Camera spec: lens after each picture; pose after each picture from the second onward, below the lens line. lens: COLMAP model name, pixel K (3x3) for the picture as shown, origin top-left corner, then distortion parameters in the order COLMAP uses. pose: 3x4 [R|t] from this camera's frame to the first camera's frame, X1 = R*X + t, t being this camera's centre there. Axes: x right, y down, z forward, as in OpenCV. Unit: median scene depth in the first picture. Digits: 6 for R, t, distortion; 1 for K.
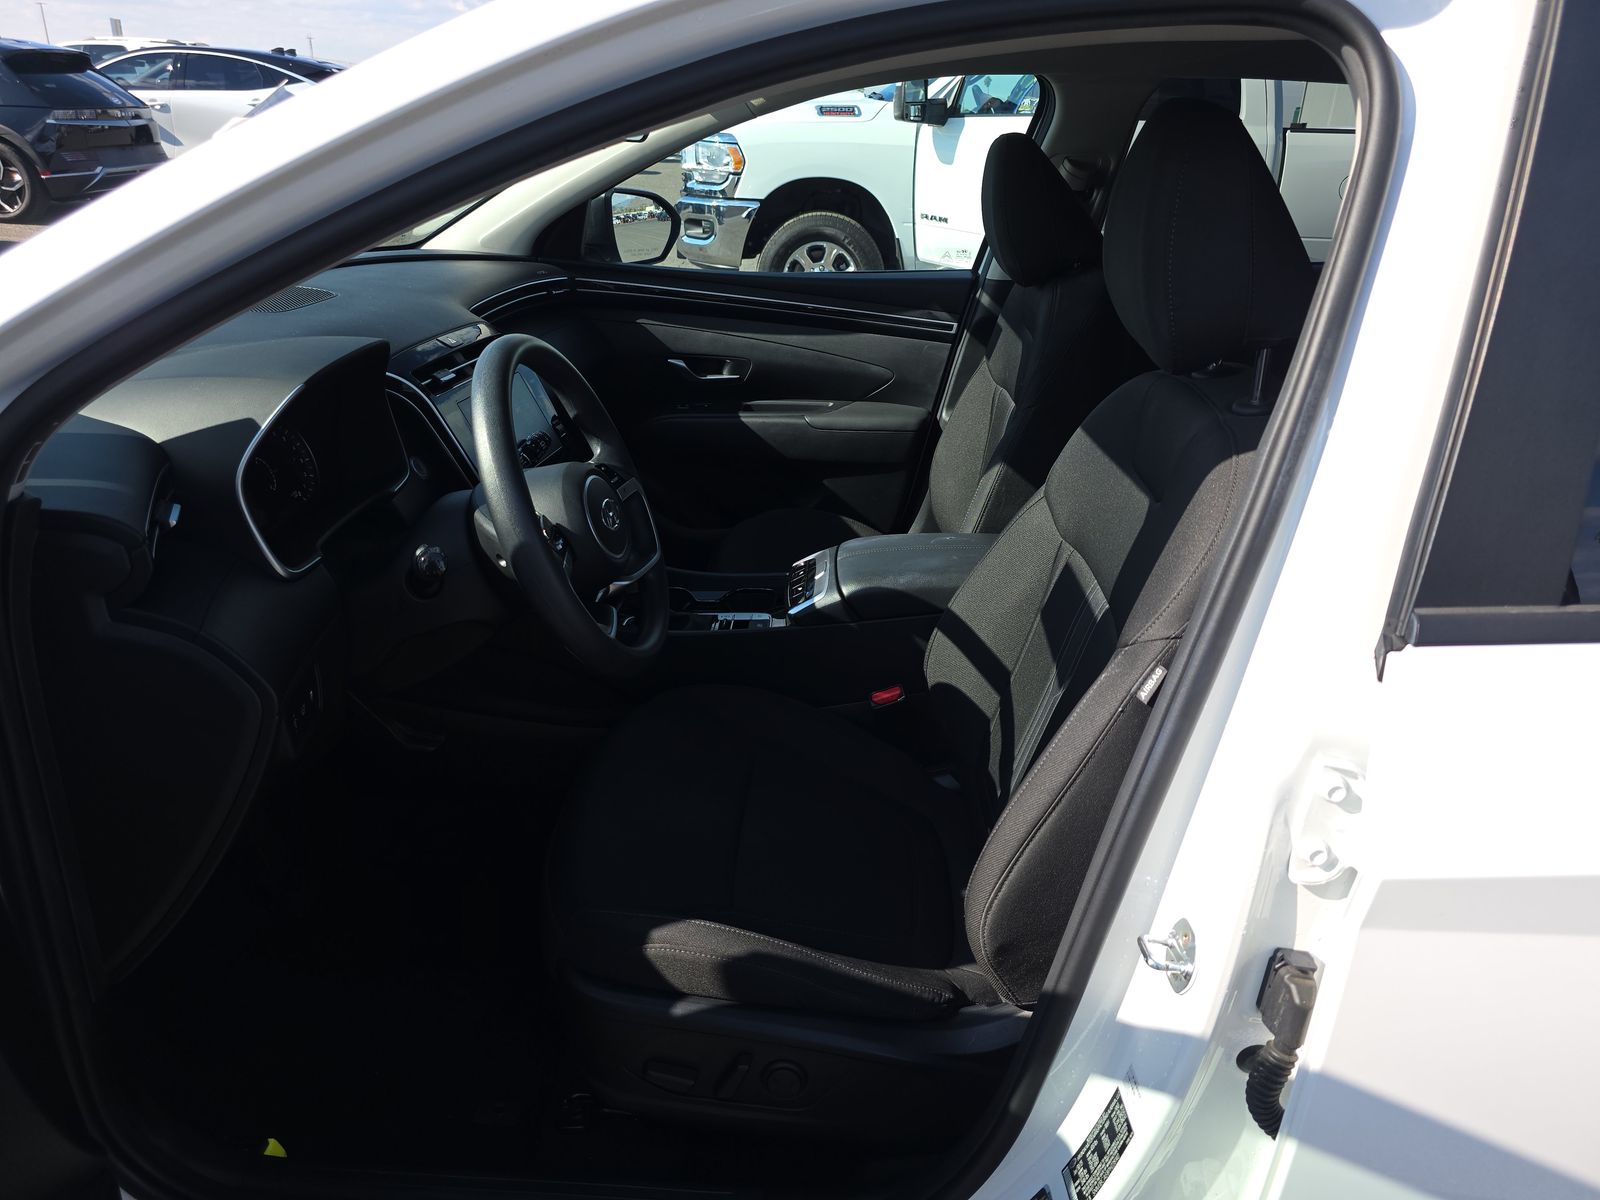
lens RADIAL K [[1096.0, 0, 793.2], [0, 1096.0, 605.8], [0, 0, 1]] dist [0.045459, -0.043883]
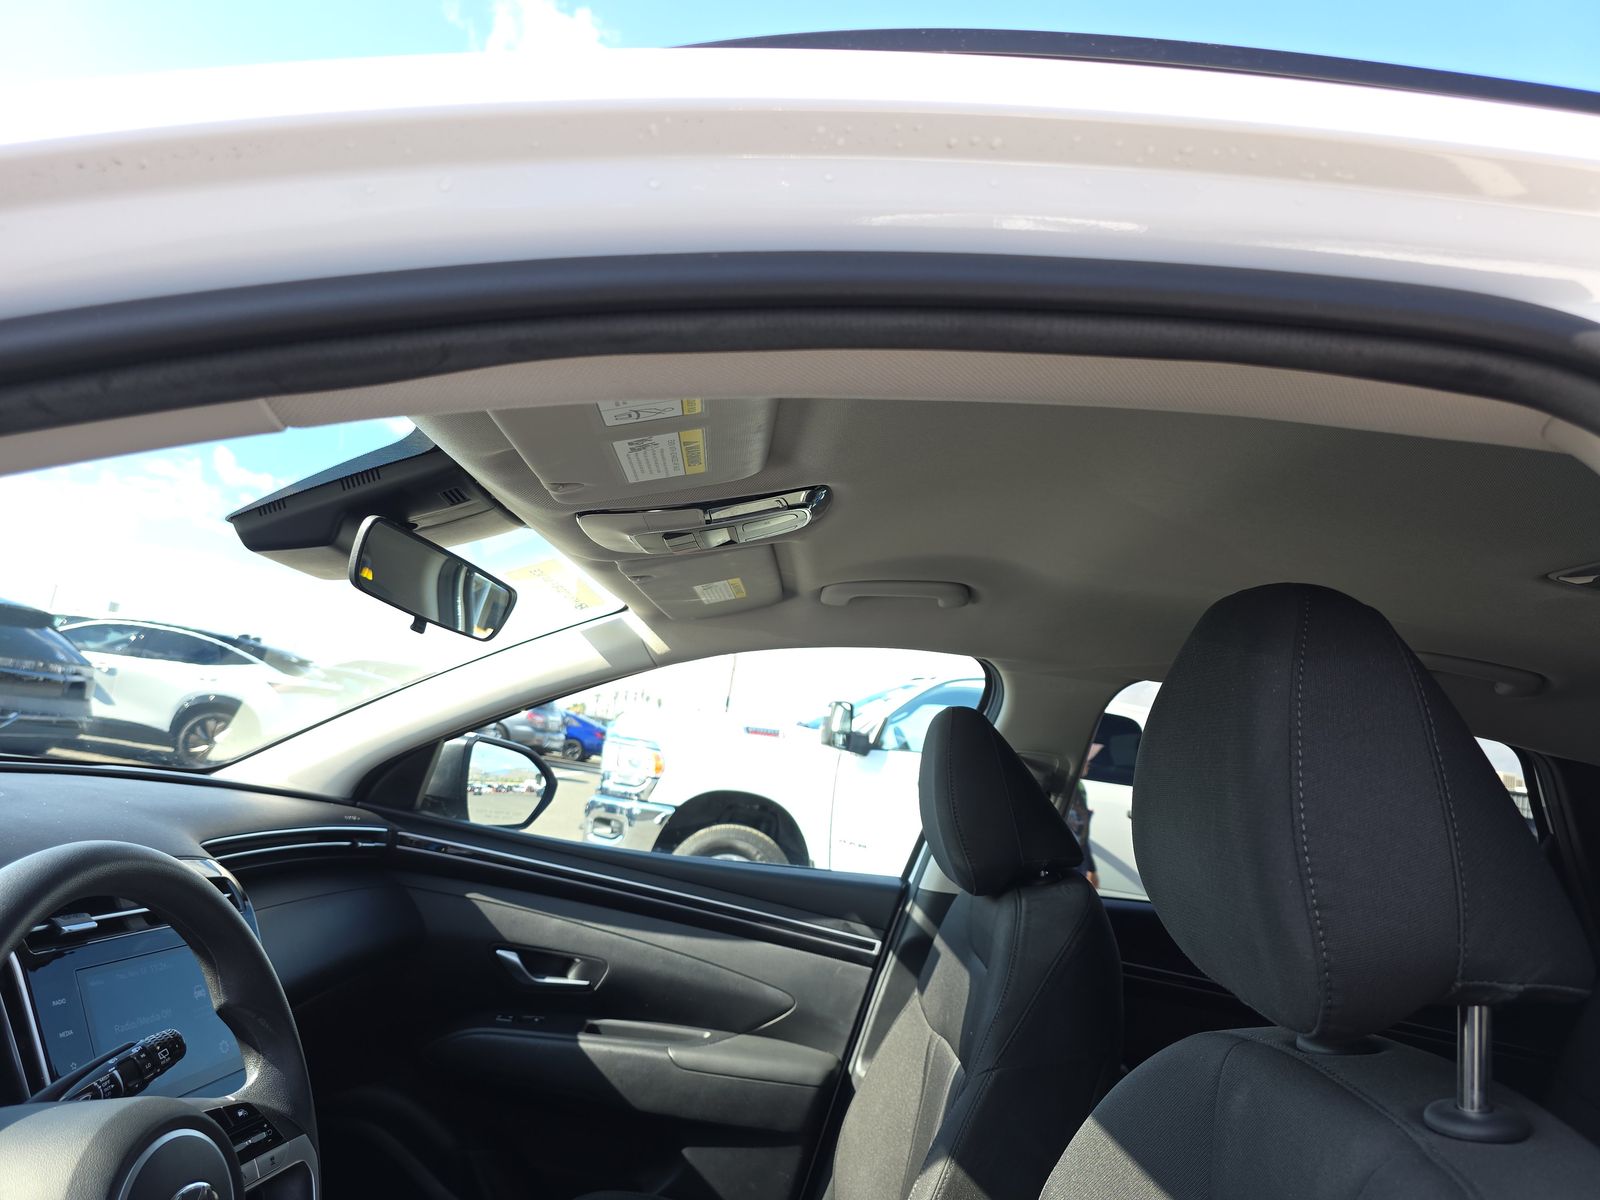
lens RADIAL K [[1096.0, 0, 792.5], [0, 1096.0, 604.0], [0, 0, 1]] dist [0.045459, -0.043883]
pose [[0.991876, 0.119703, 0.043043, 0.024990], [-0.078739, 0.843500, -0.531326, -0.039782], [-0.099908, 0.523621, 0.846073, 0.221110]]
